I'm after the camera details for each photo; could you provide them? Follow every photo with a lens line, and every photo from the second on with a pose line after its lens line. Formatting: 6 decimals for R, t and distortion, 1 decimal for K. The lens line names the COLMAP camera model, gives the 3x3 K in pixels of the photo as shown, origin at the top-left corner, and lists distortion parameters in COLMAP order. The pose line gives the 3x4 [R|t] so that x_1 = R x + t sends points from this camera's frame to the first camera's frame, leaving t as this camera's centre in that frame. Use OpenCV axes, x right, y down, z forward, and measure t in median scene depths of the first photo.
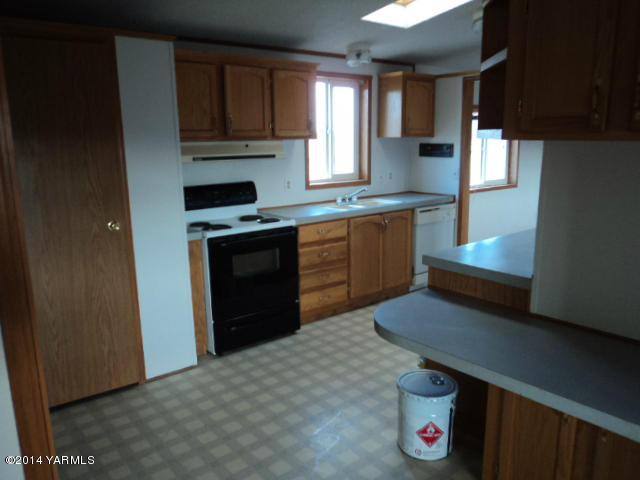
lens RADIAL K [[508.4, 0, 319.1], [0, 508.4, 235.2], [0, 0, 1]] dist [-0.029809, 0.009157]
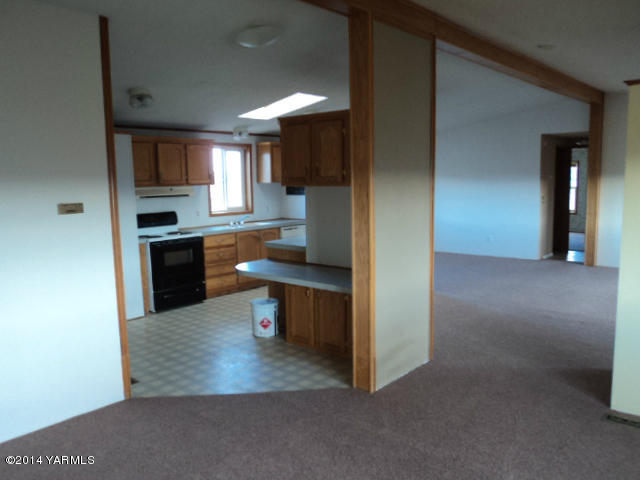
lens RADIAL K [[508.4, 0, 316.2], [0, 508.4, 246.5], [0, 0, 1]] dist [-0.029809, 0.009157]
pose [[0.987982, -0.025089, 0.152516, 0.070292], [0.034097, 0.997807, -0.056732, 0.123334], [-0.150758, 0.061251, 0.986671, -0.712459]]
